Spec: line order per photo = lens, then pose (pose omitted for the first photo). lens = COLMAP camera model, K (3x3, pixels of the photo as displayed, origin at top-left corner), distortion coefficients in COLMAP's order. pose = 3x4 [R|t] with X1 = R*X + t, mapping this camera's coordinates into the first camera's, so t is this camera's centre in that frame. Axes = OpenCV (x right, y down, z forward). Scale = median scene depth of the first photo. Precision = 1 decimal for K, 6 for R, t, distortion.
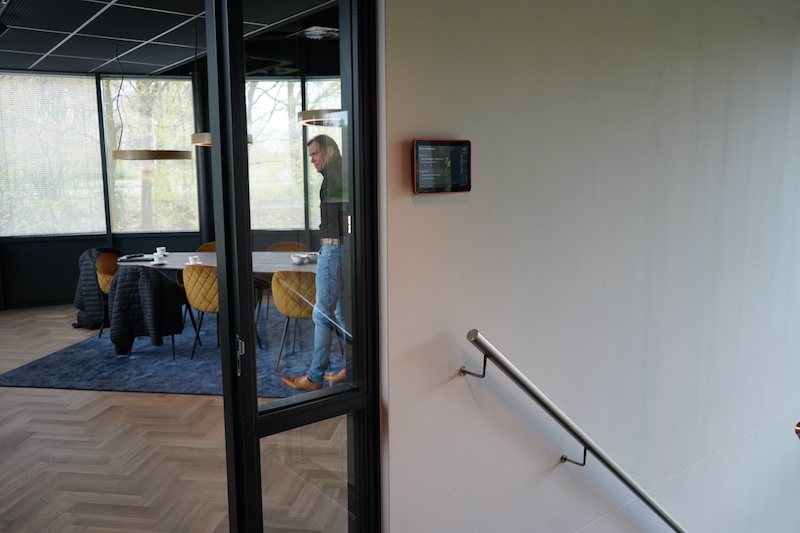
lens RADIAL K [[655.5, 0, 400.0], [0, 655.5, 267.4], [0, 0, 1]] dist [-0.004523, -0.012351]
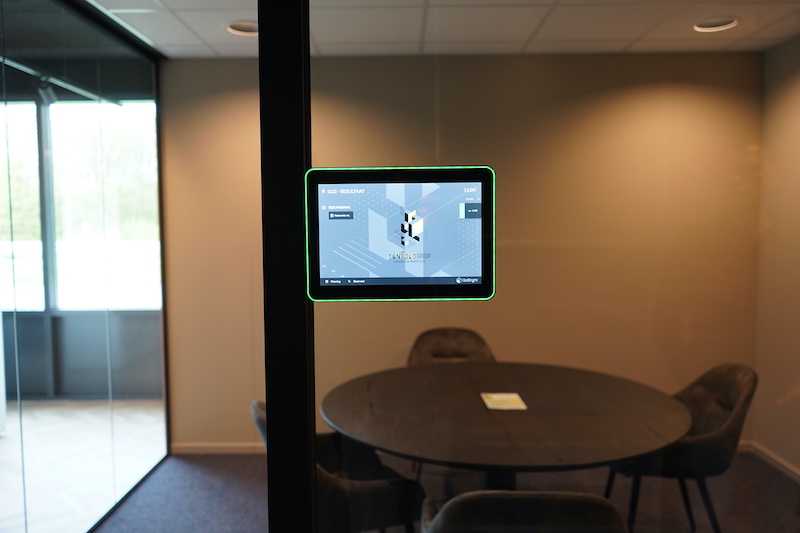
lens RADIAL K [[655.5, 0, 408.4], [0, 655.5, 269.4], [0, 0, 1]] dist [-0.004523, -0.012351]
pose [[0.785675, 0.061161, -0.615609, 0.319517], [-0.097878, 0.994857, -0.026078, -0.121341], [0.610848, 0.080744, 0.787620, 0.681897]]
